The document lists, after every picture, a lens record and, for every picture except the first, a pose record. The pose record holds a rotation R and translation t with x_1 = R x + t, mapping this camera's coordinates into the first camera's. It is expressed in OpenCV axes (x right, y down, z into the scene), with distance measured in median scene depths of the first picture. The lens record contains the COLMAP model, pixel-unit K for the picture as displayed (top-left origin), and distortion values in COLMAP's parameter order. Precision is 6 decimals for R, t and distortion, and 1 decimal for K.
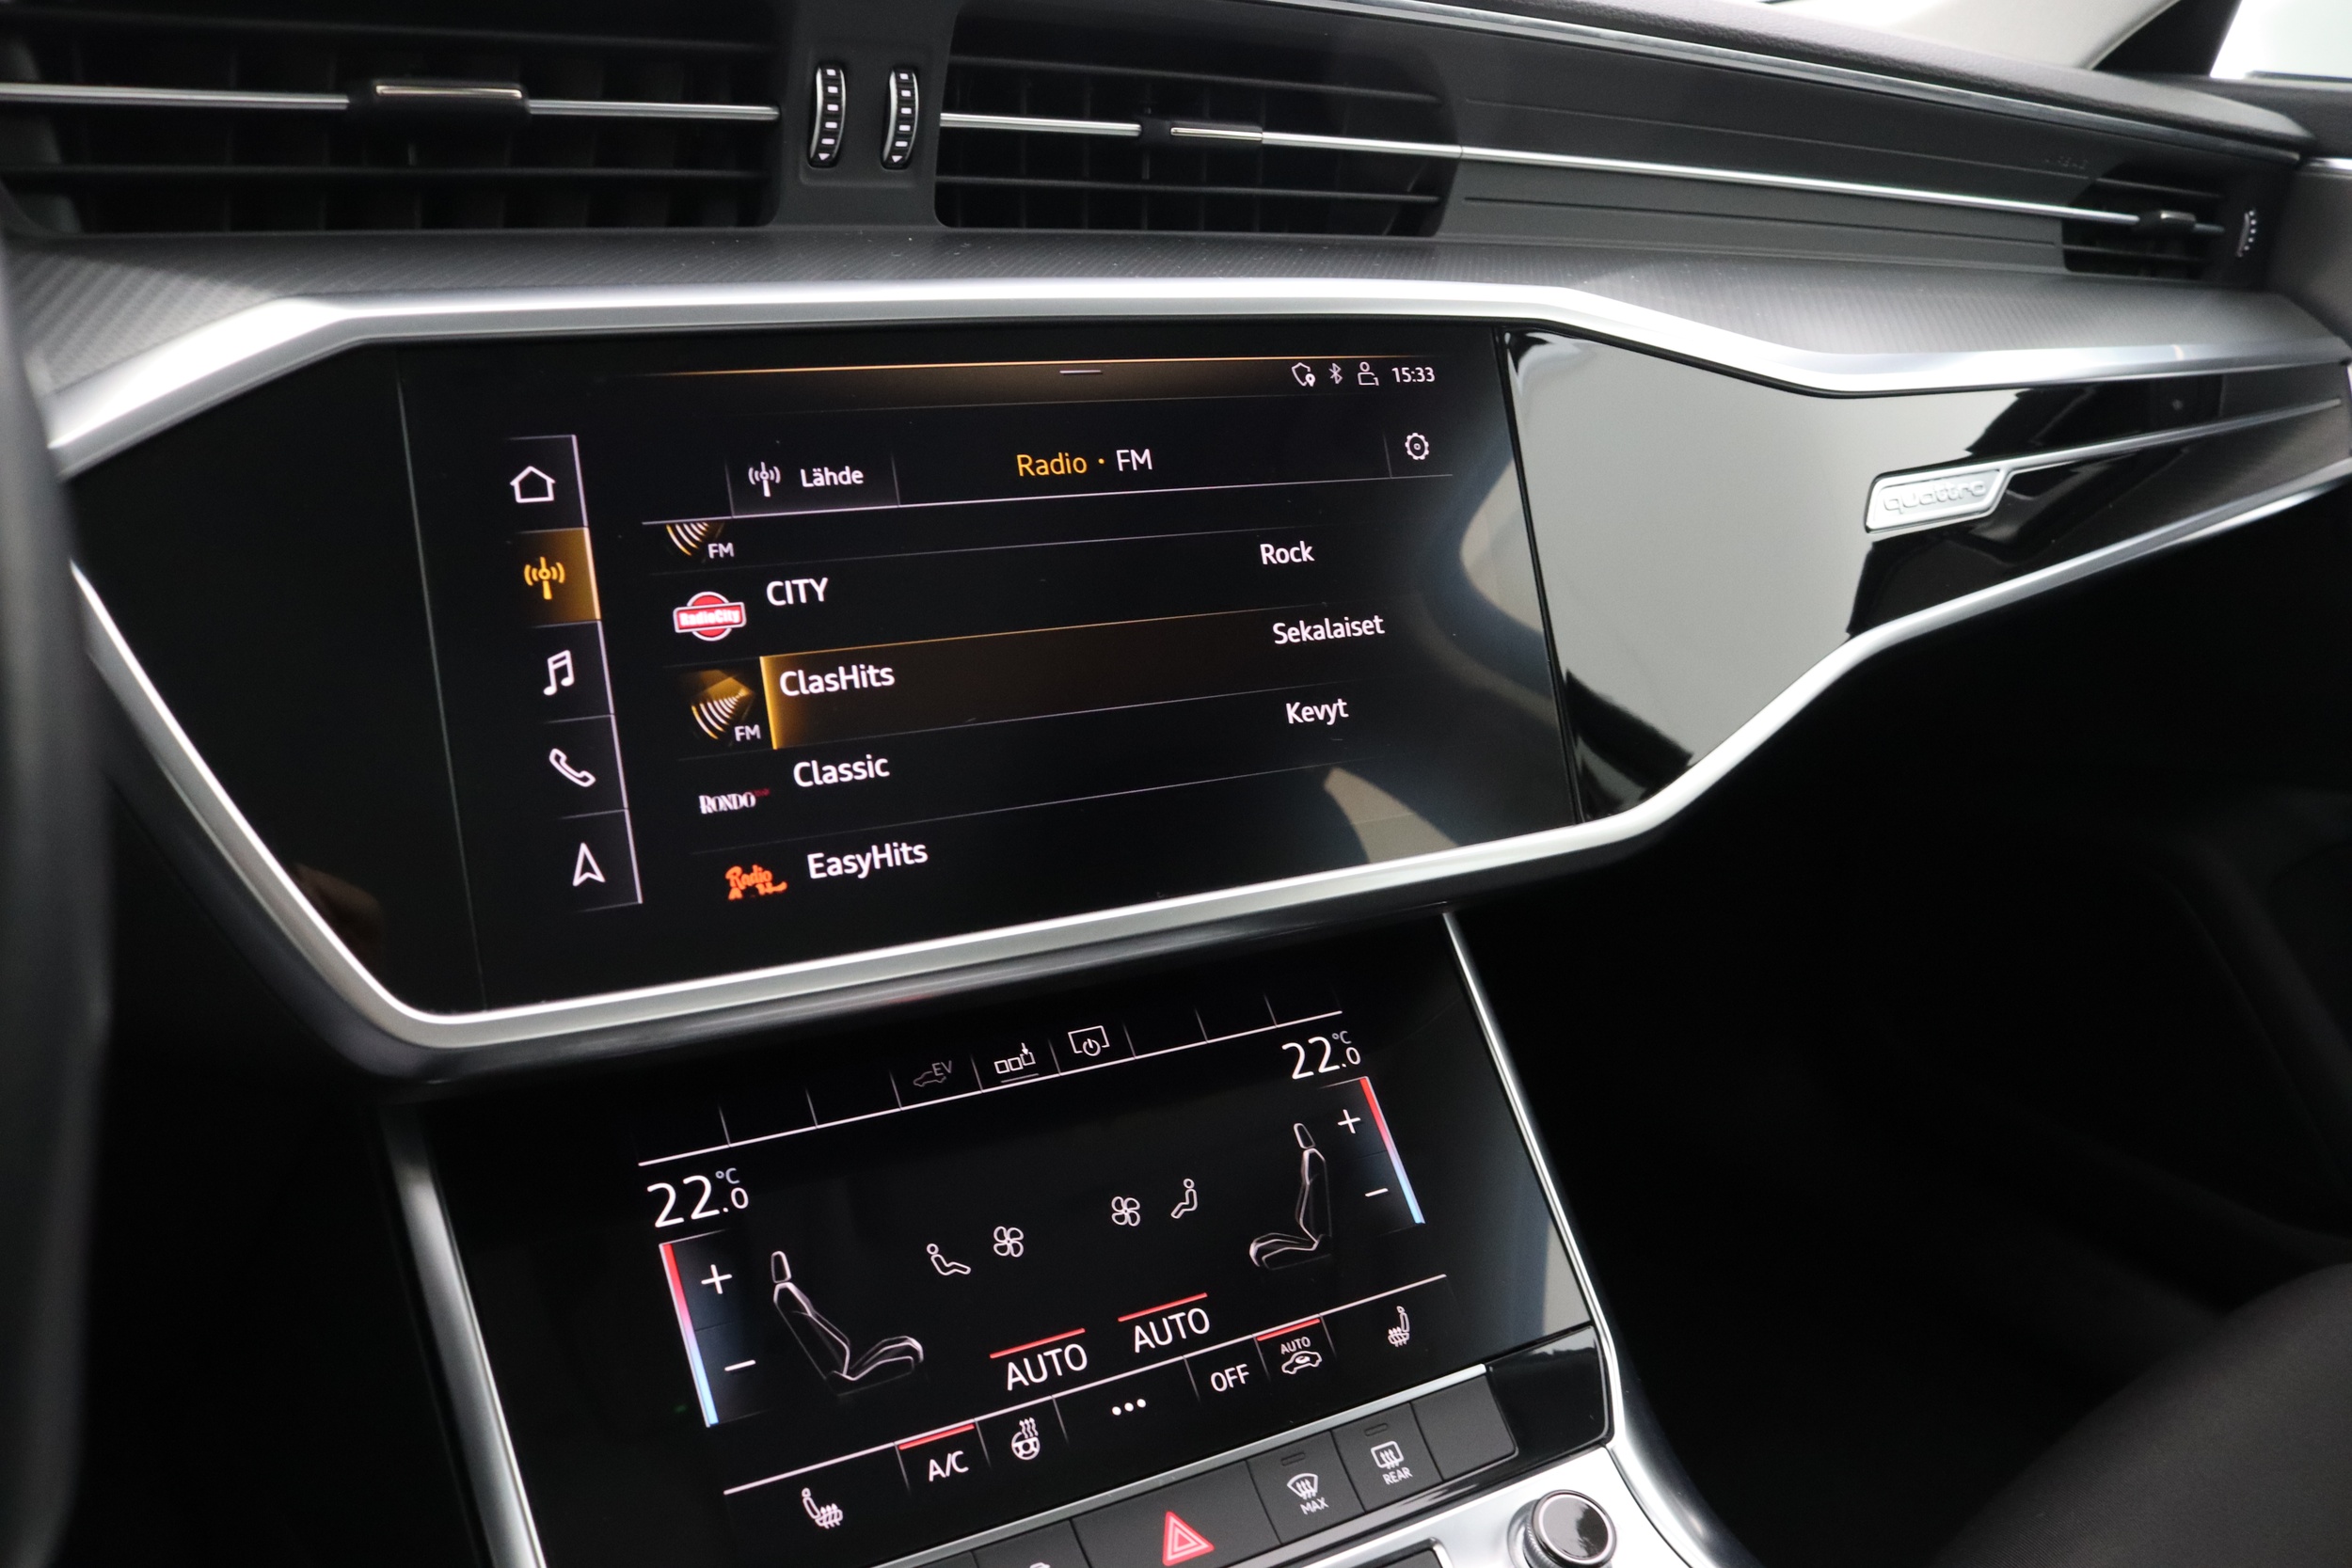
lens RADIAL K [[1960.1, 0, 1173.6], [0, 1960.1, 777.9], [0, 0, 1]] dist [-0.156484, 0.097367]
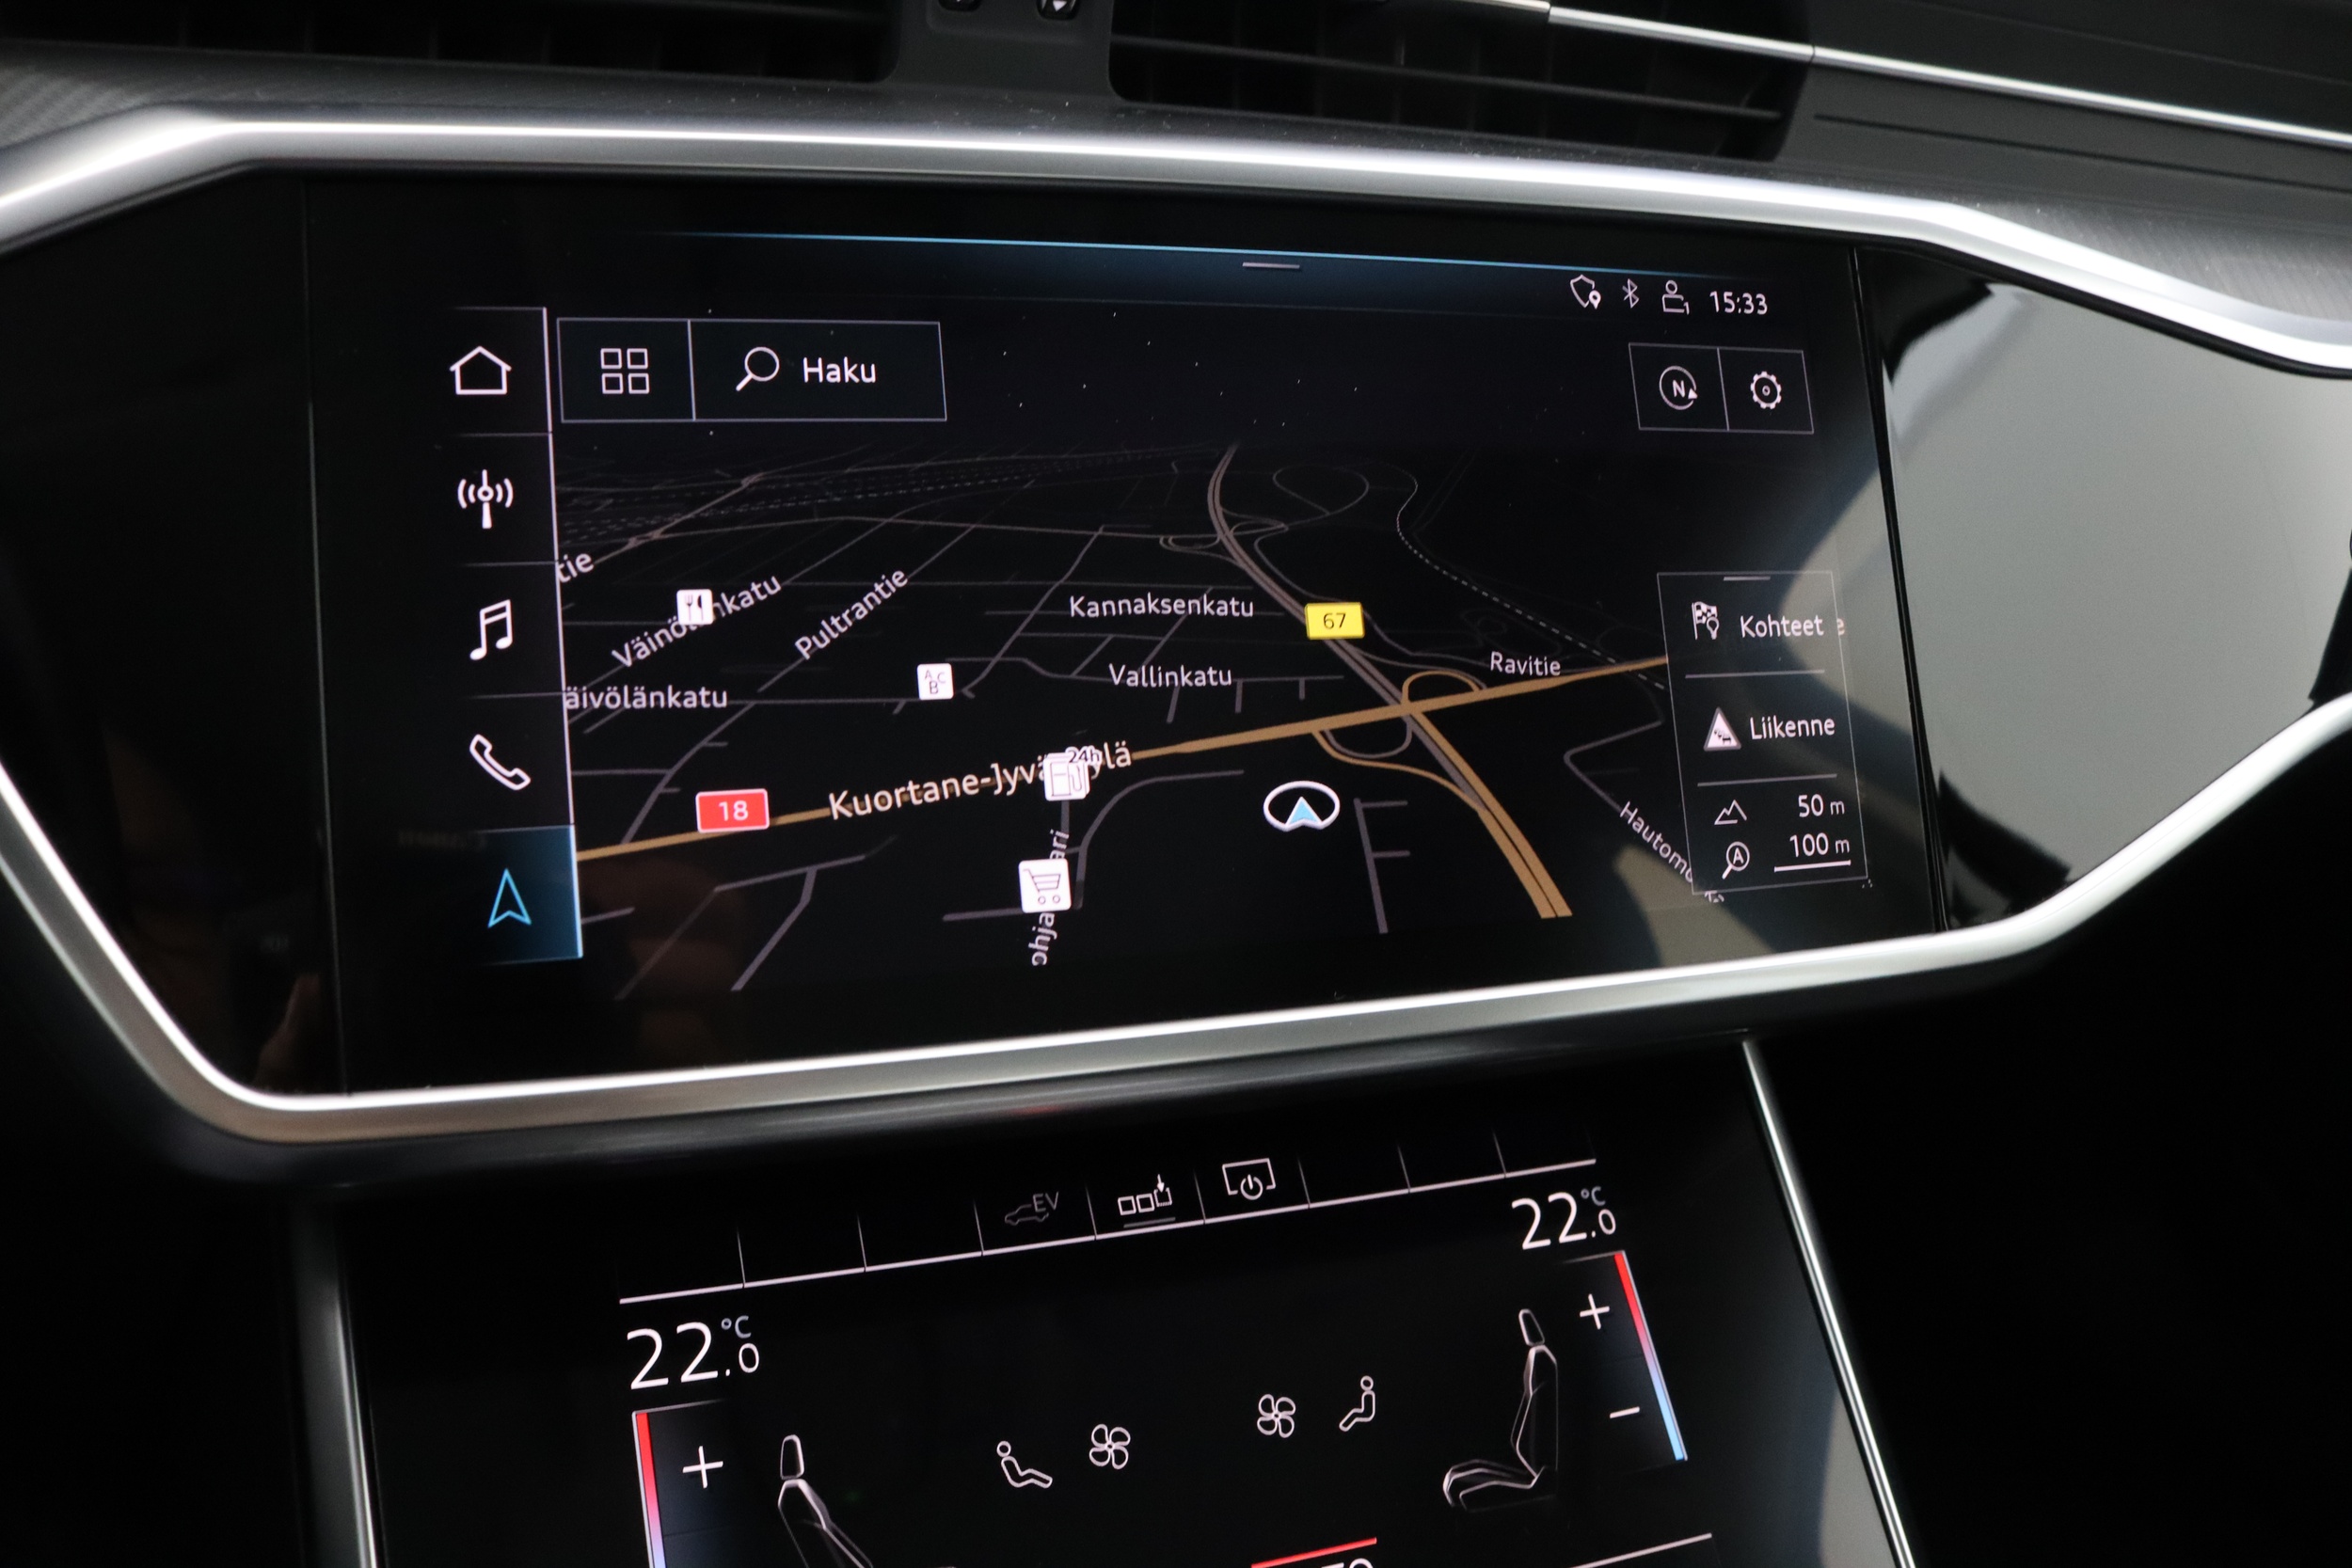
lens RADIAL K [[1960.1, 0, 1160.6], [0, 1960.1, 791.5], [0, 0, 1]] dist [-0.156484, 0.097367]
pose [[0.985318, 0.057090, -0.160901, 0.037184], [-0.061209, 0.997909, -0.020753, 0.004324], [0.159380, 0.030297, 0.986752, 0.268874]]
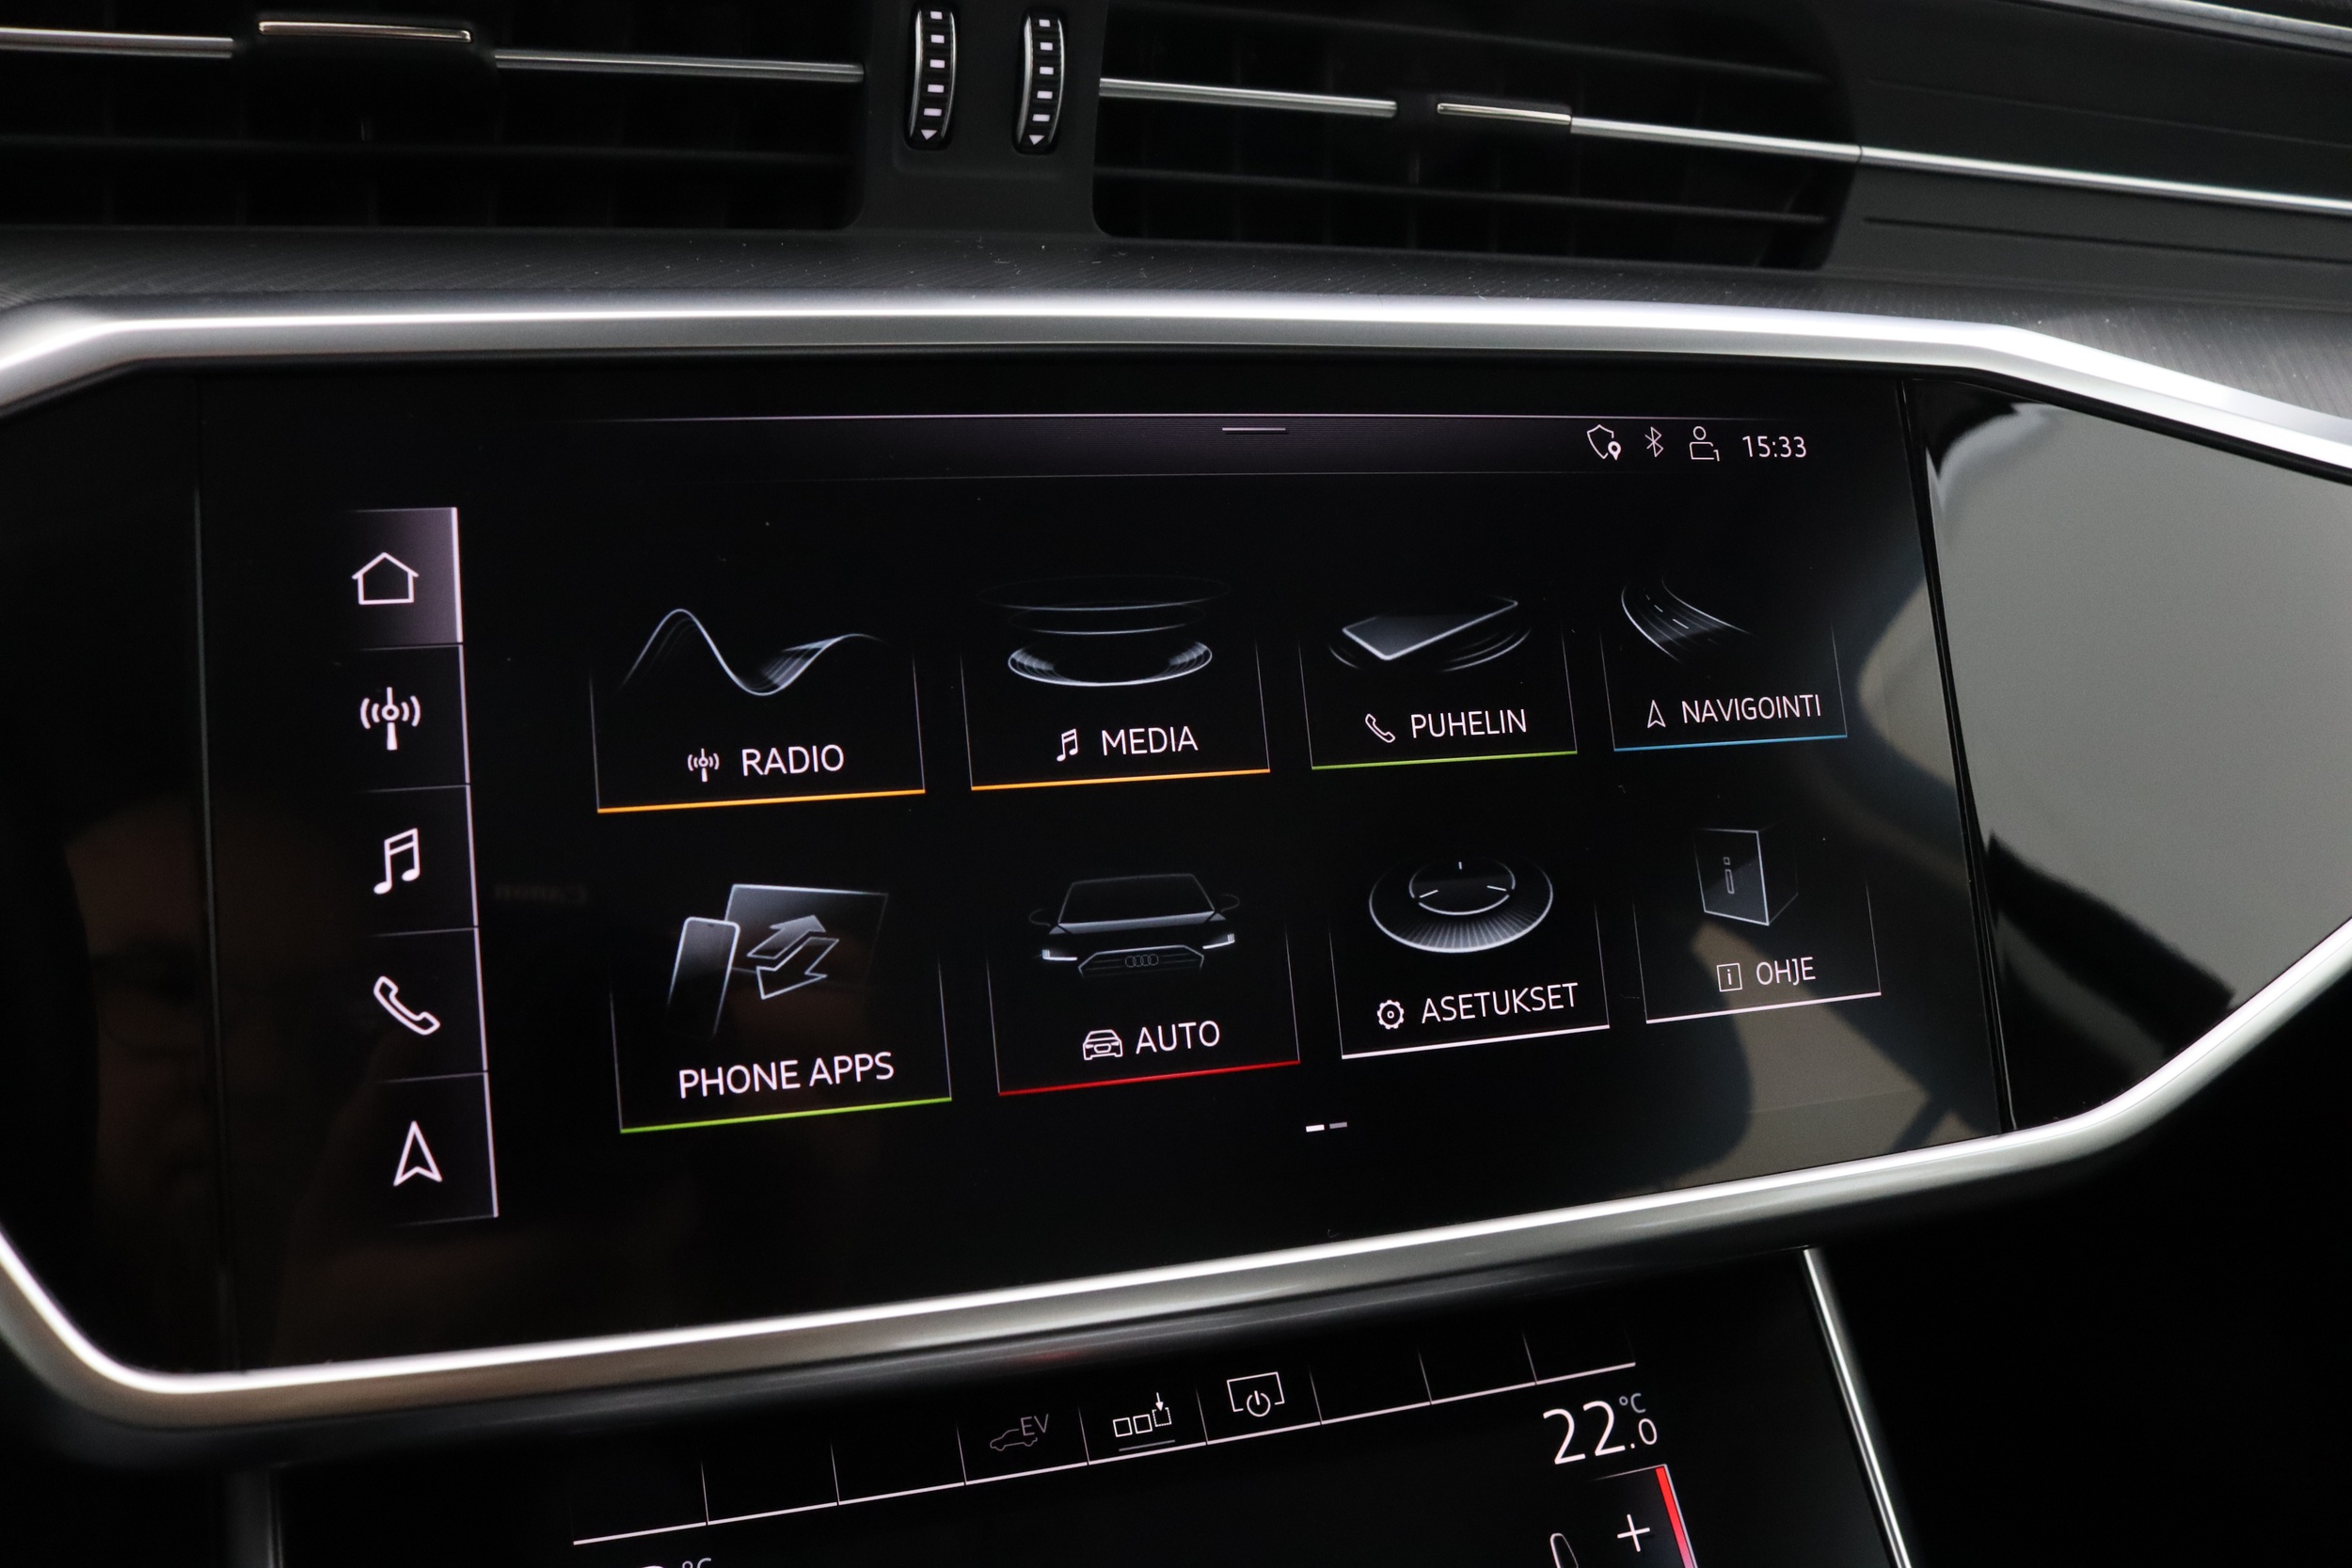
lens RADIAL K [[1960.1, 0, 1161.9], [0, 1960.1, 787.4], [0, 0, 1]] dist [-0.156484, 0.097367]
pose [[0.977676, 0.040433, -0.206192, 0.060794], [-0.051003, 0.997629, -0.046203, -0.050759], [0.203835, 0.055688, 0.977420, 0.326718]]
